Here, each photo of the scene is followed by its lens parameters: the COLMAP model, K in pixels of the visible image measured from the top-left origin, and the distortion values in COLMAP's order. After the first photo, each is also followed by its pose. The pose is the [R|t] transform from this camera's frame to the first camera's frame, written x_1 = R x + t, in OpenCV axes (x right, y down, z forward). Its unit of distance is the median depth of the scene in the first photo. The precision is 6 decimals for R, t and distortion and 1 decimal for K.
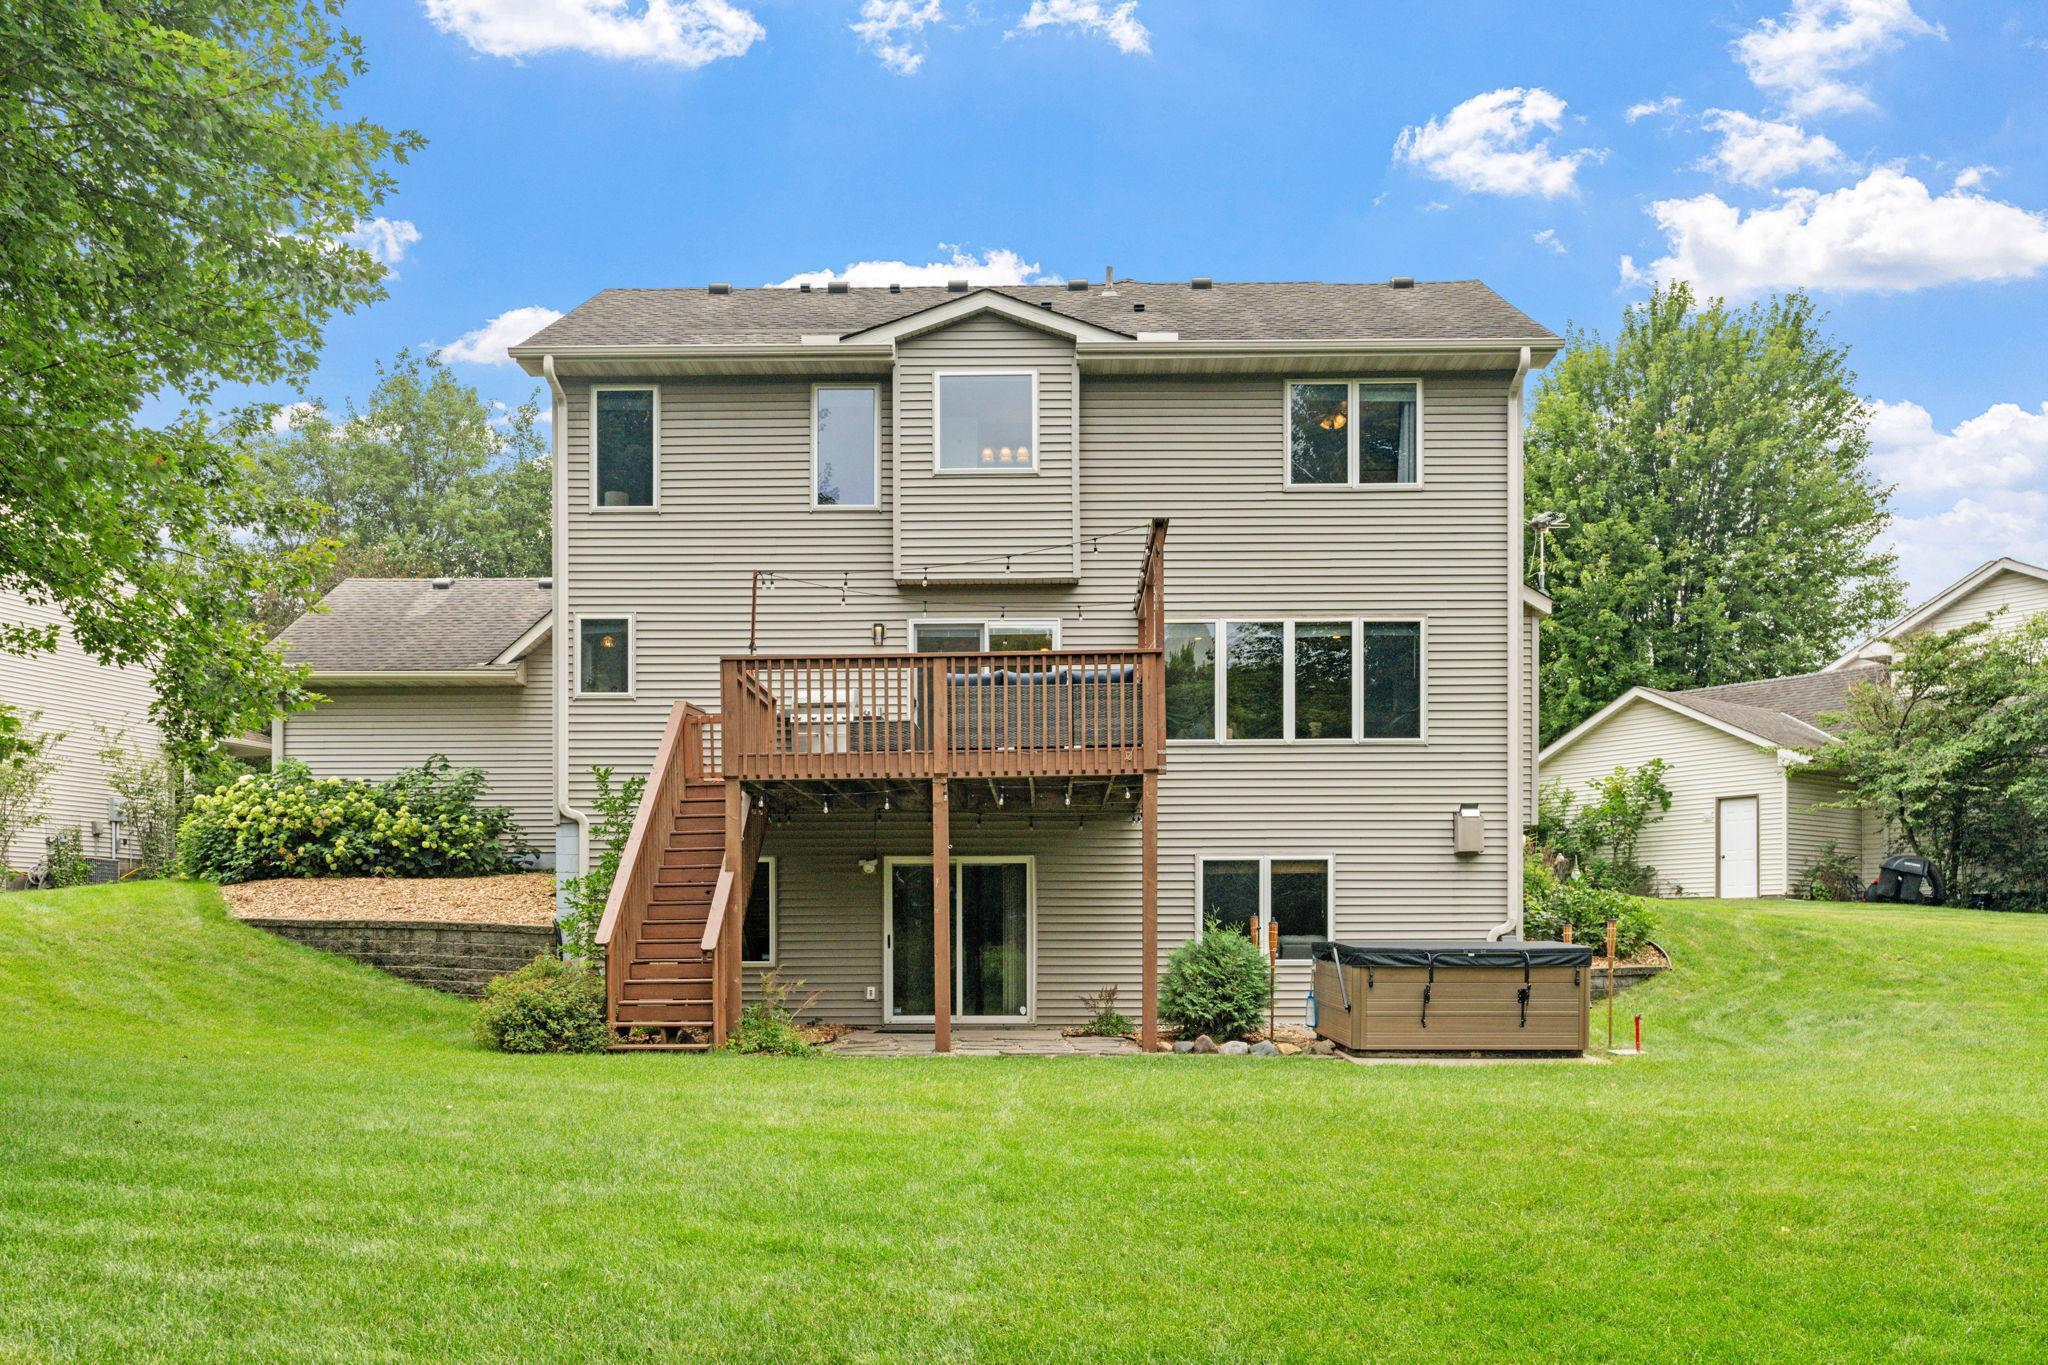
lens RADIAL K [[1477.6, 0, 1024.0], [0, 1477.6, 682.5], [0, 0, 1]] dist [0.001463, -0.007170]
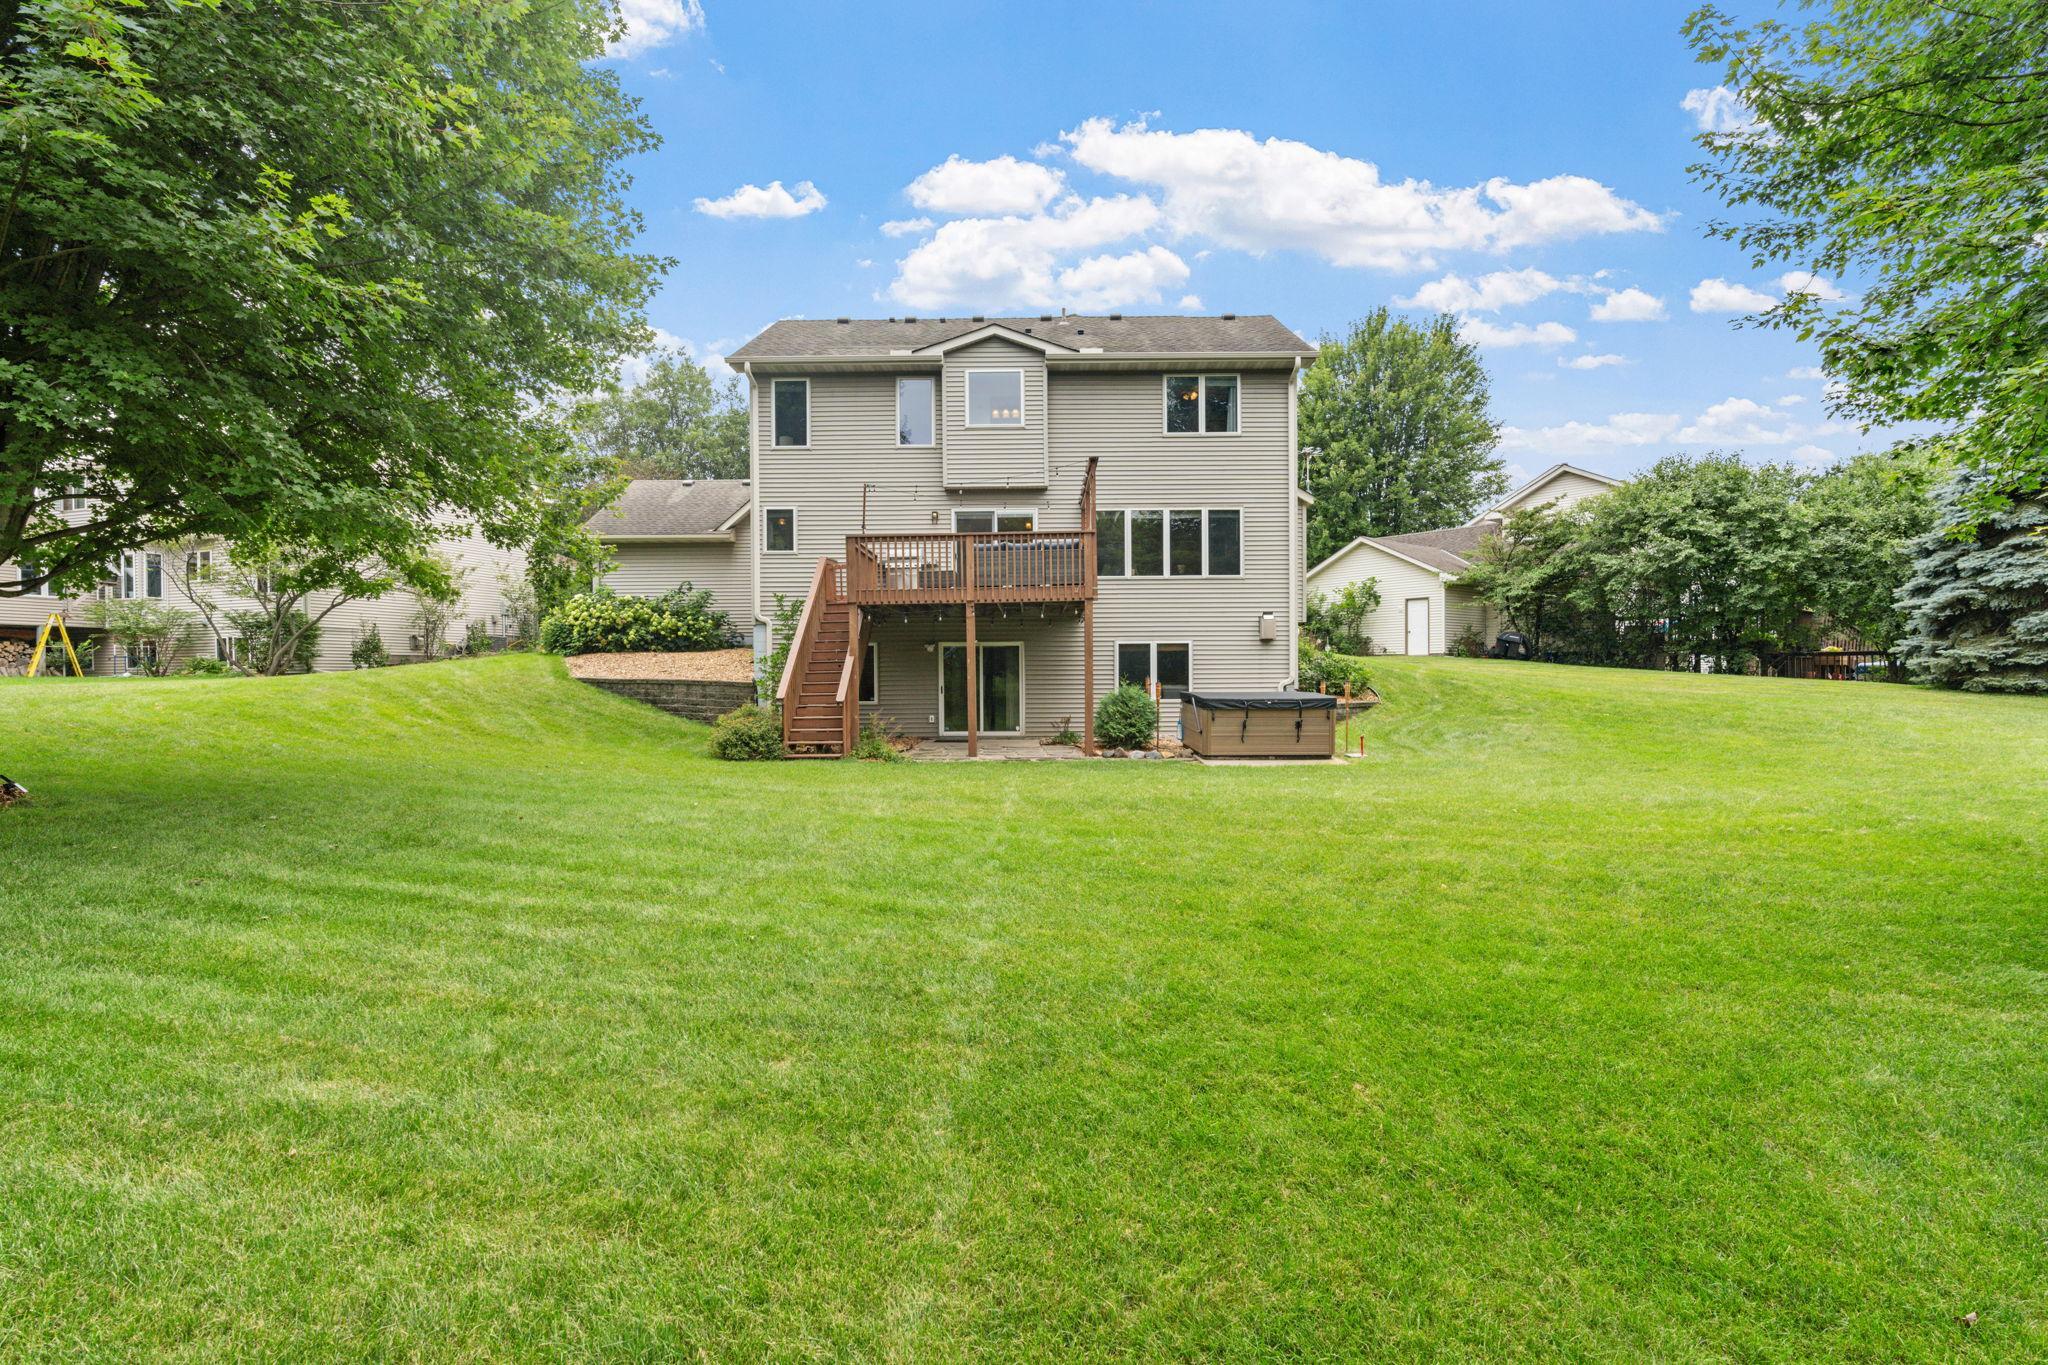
lens RADIAL K [[828.8, 0, 1027.0], [0, 828.8, 678.2], [0, 0, 1]] dist [-0.015276, -0.000139]
pose [[0.999951, -0.006305, 0.007659, 0.003260], [0.006224, 0.999925, 0.010548, 0.148857], [-0.007725, -0.010500, 0.999915, 0.005039]]
